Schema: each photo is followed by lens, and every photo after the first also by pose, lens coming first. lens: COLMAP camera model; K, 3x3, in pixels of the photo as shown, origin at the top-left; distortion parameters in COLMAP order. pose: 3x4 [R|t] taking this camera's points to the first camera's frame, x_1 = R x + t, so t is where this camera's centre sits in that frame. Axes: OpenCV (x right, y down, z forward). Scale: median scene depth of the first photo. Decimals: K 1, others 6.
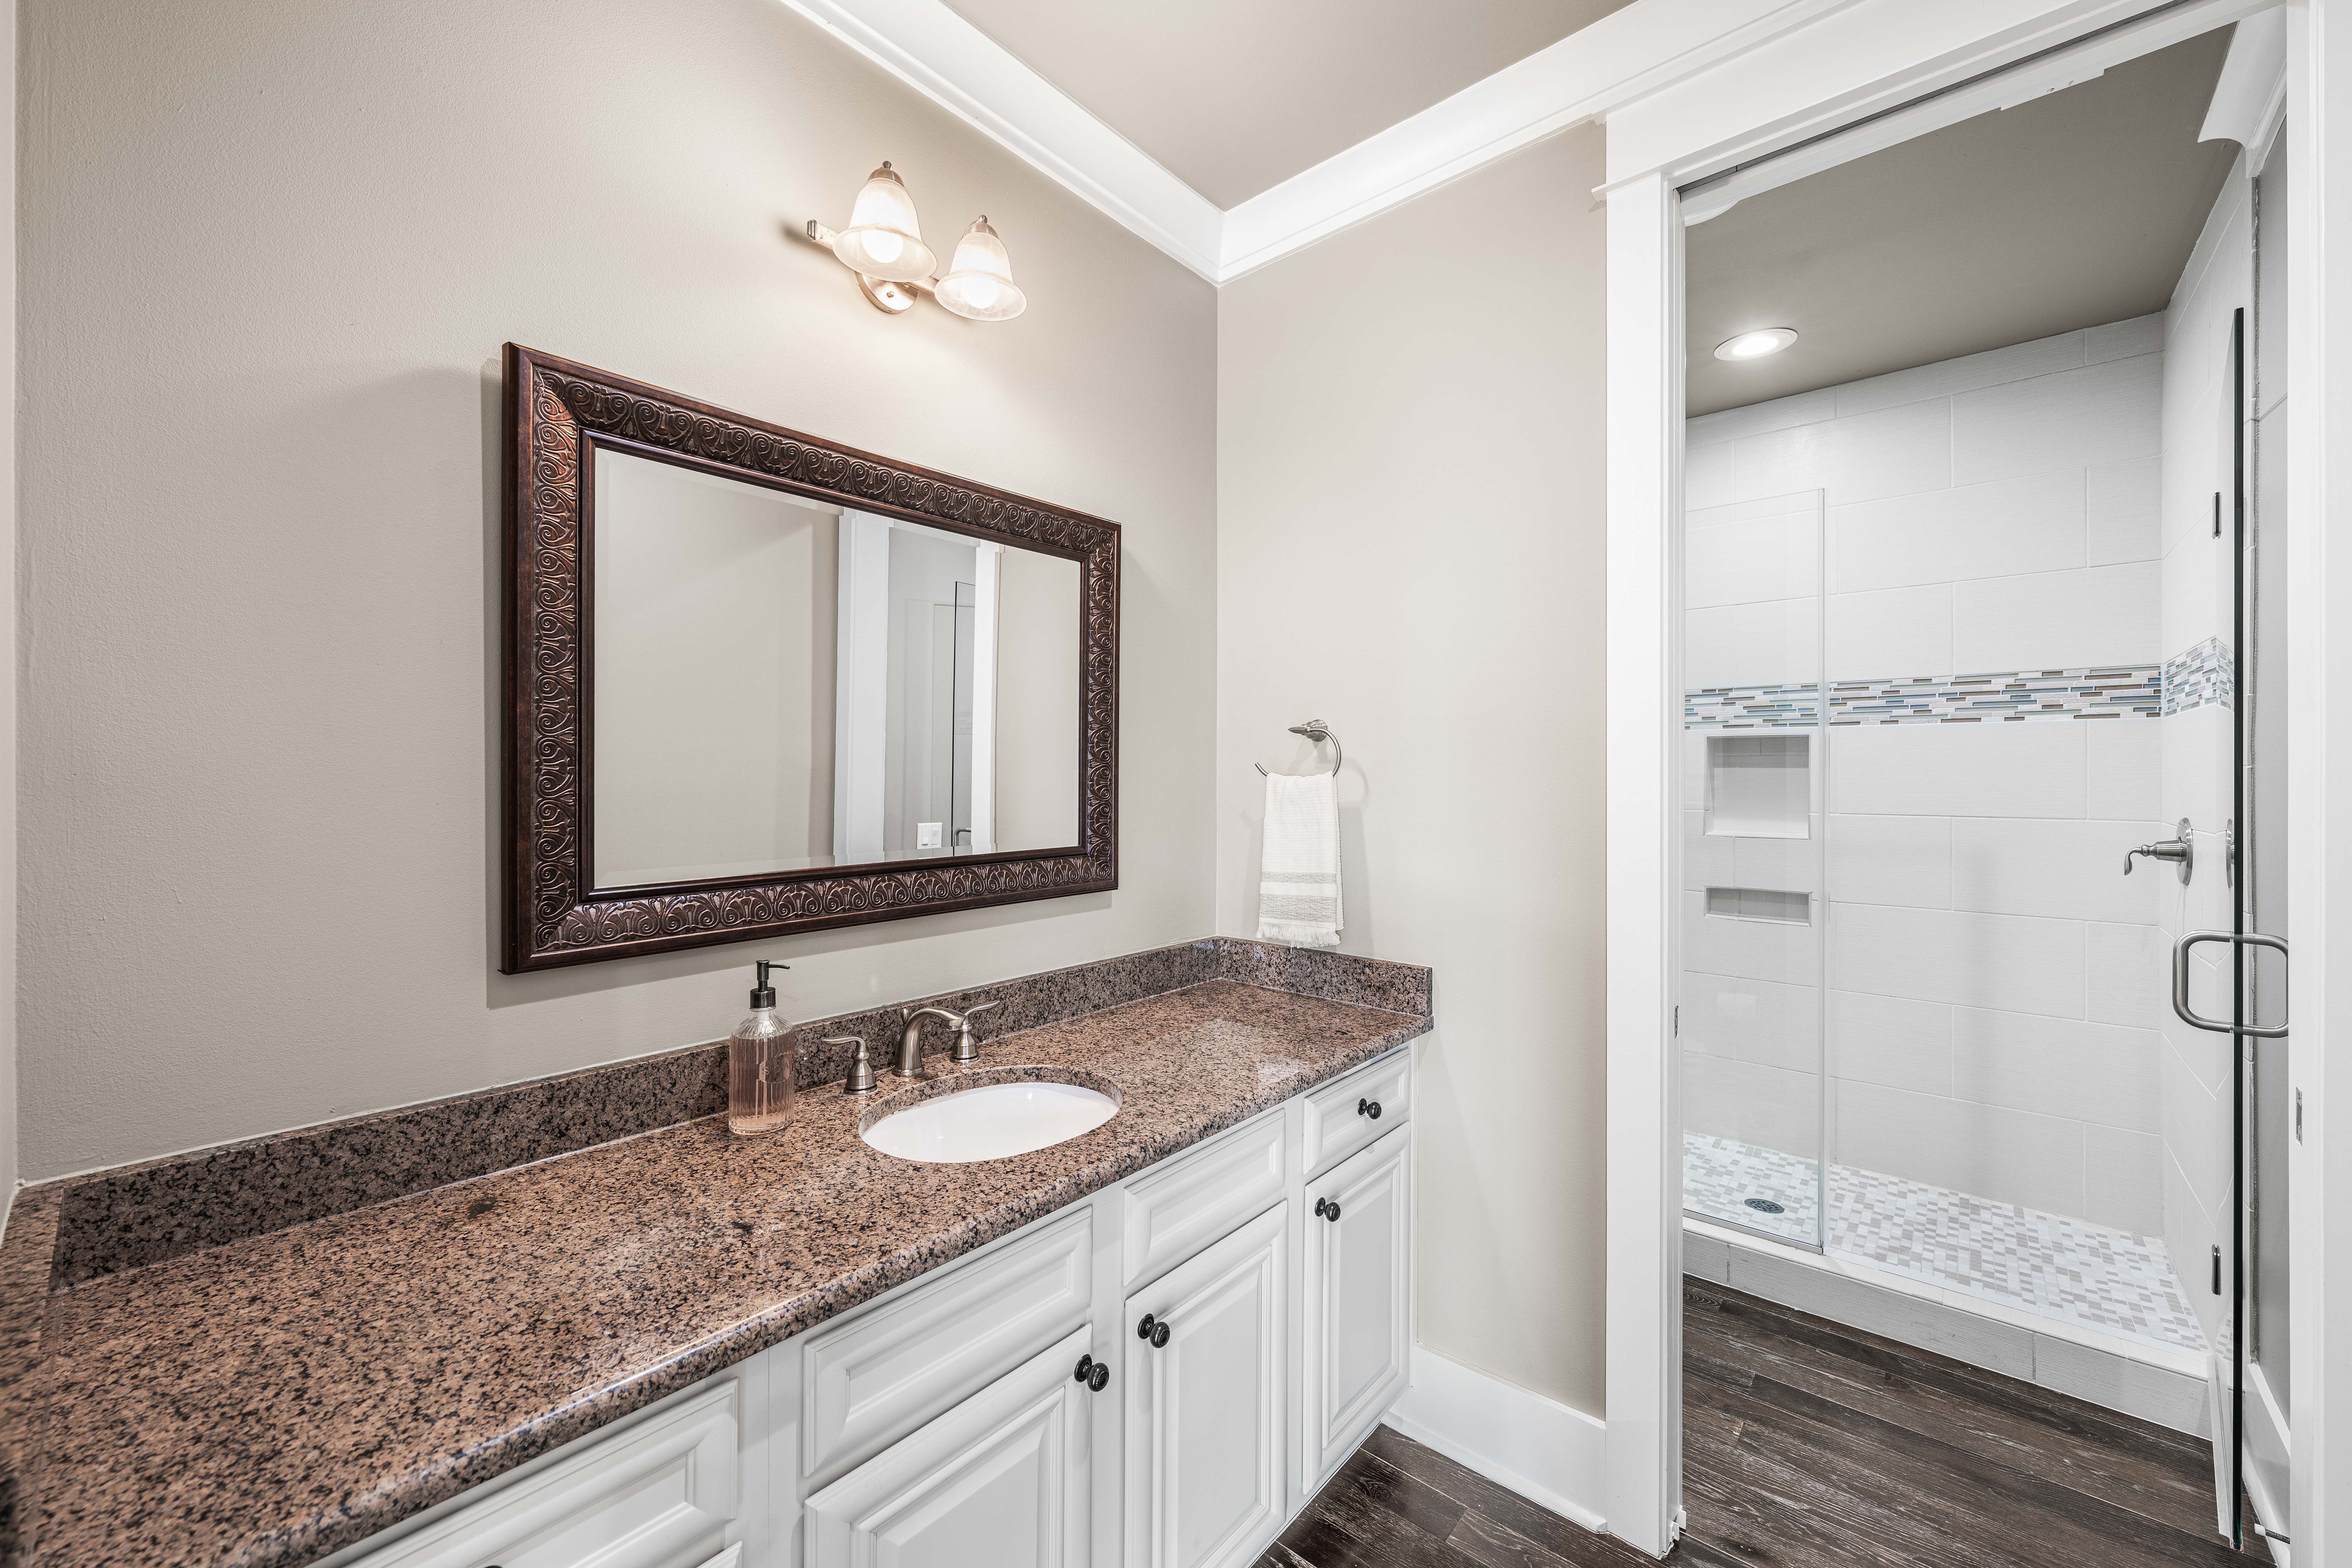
lens RADIAL K [[917.5, 0, 1175.9], [0, 917.5, 781.6], [0, 0, 1]] dist [-0.002608, -0.000177]
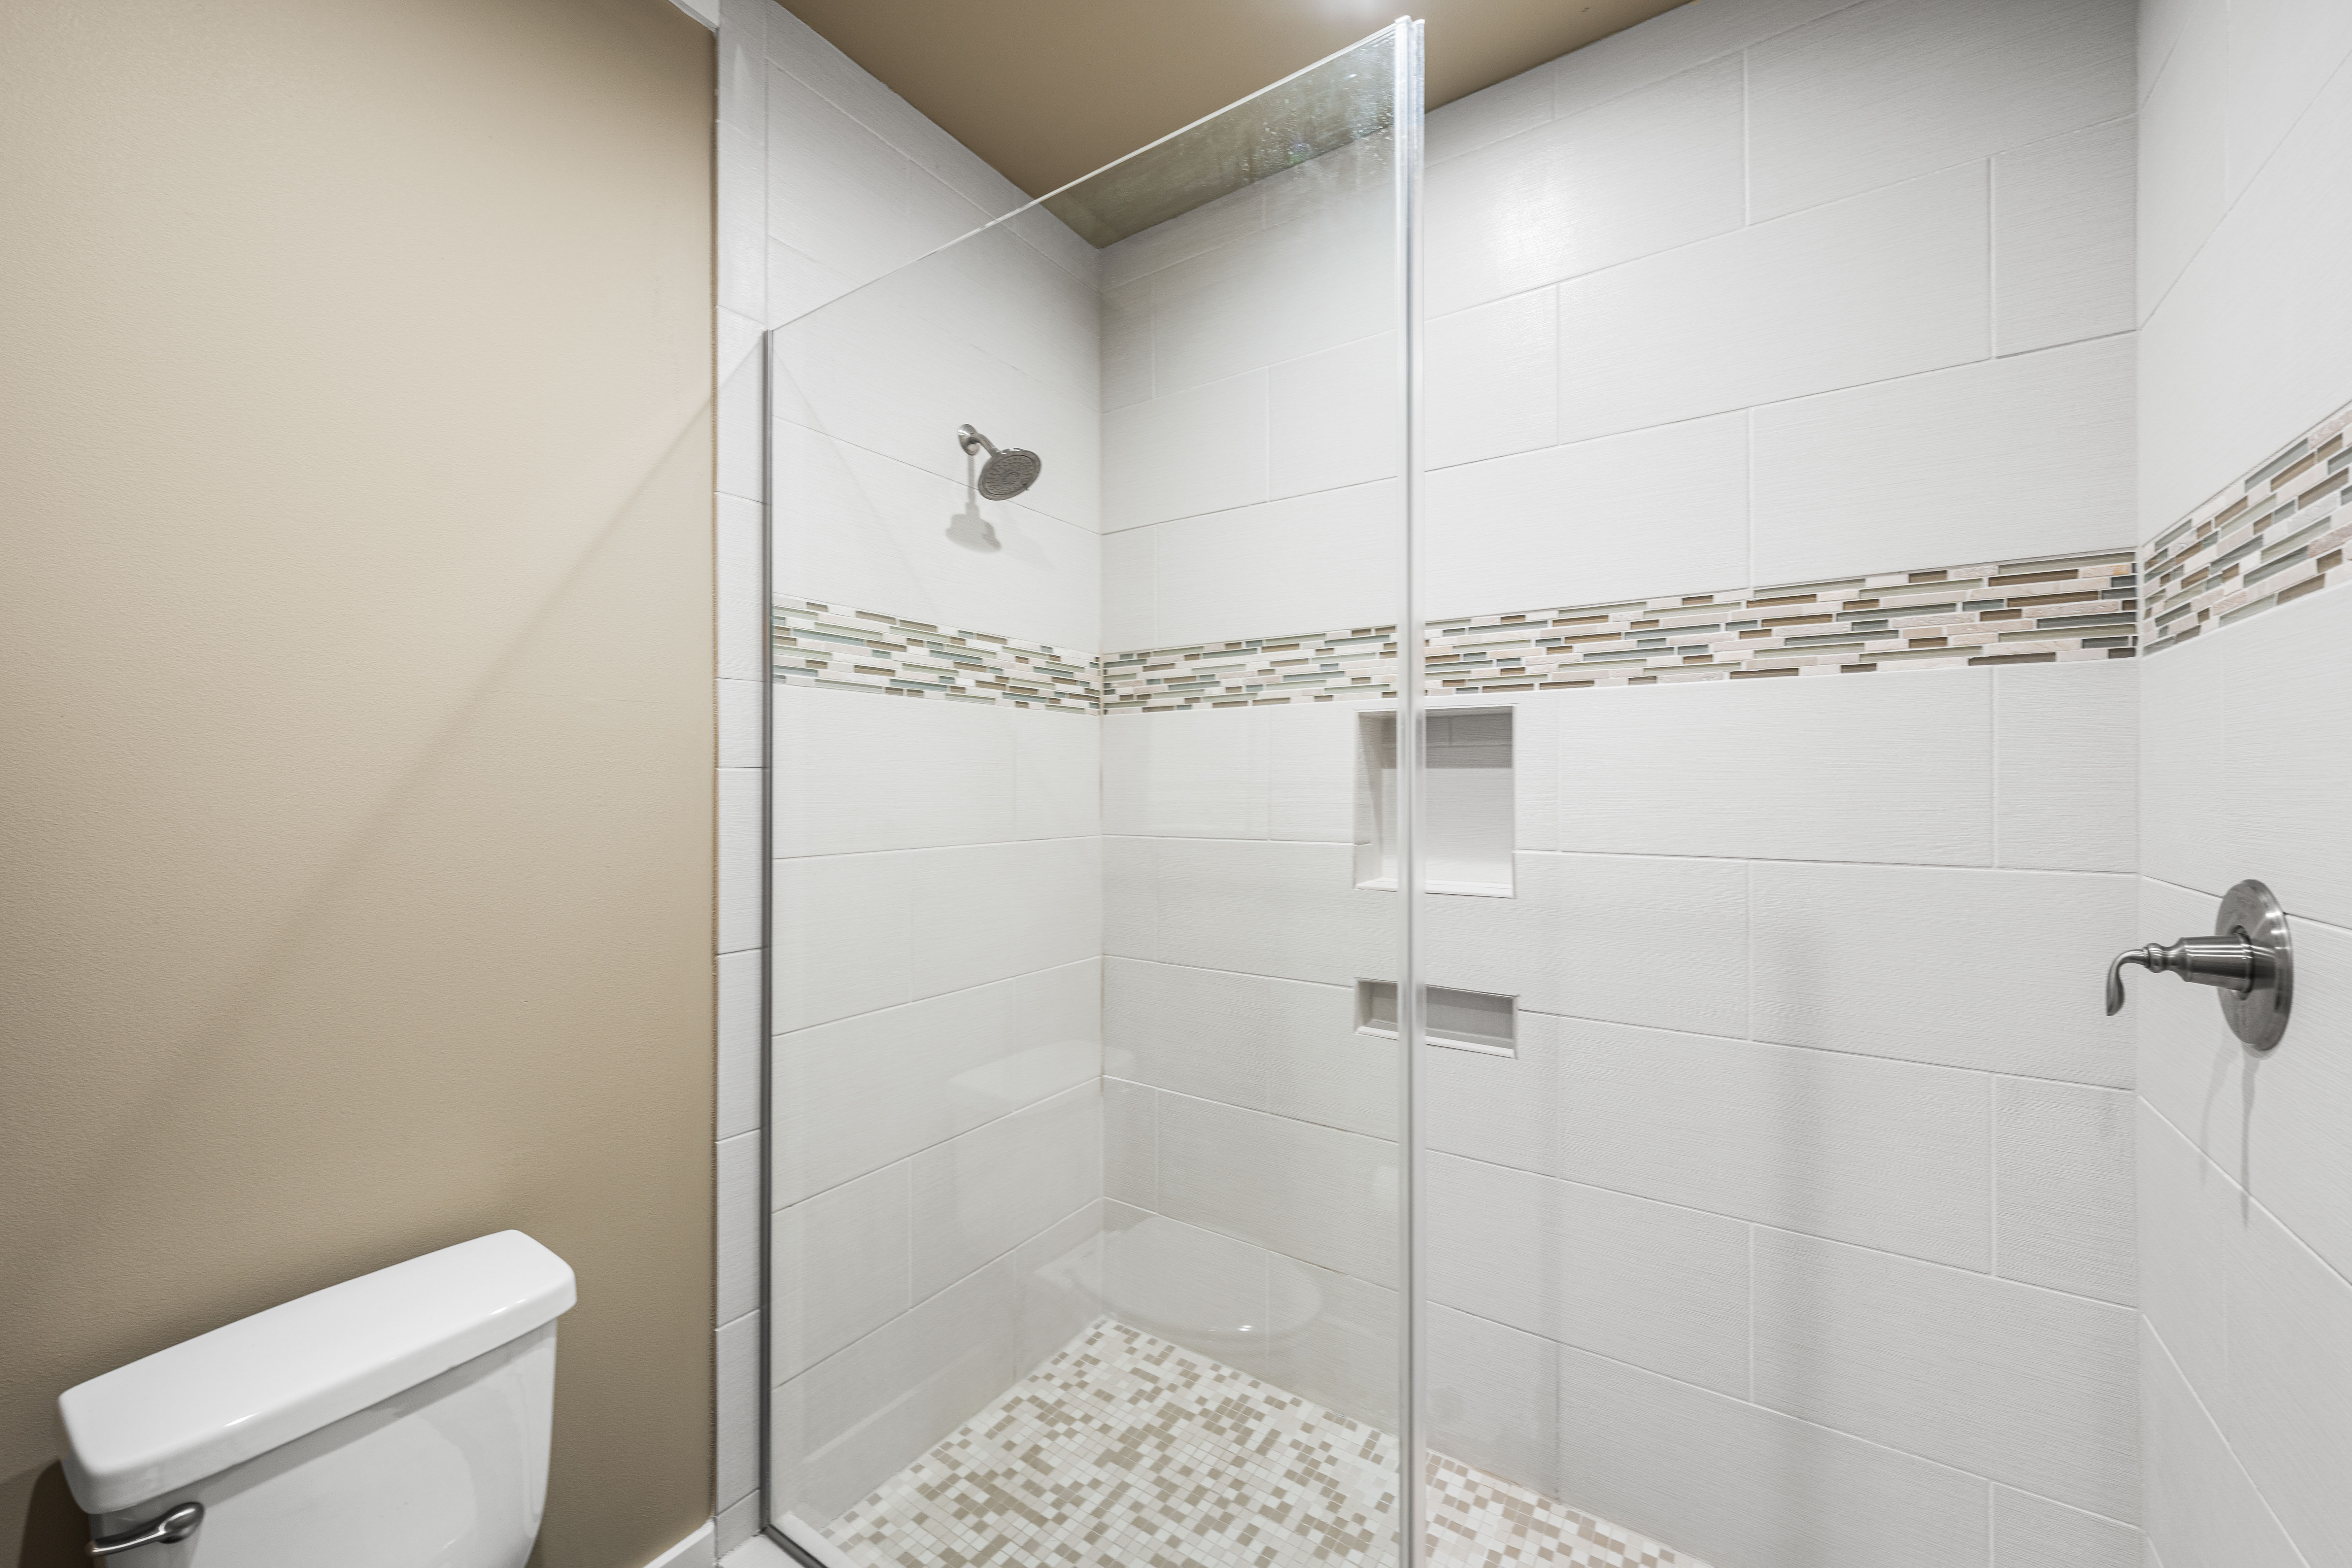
lens RADIAL K [[917.6, 0, 1180.8], [0, 917.6, 790.6], [0, 0, 1]] dist [-0.002608, -0.000177]
pose [[0.993578, -0.004562, 0.113059, 0.471184], [0.004557, 0.999990, 0.000303, -0.002299], [-0.113059, 0.000215, 0.993588, 0.523098]]
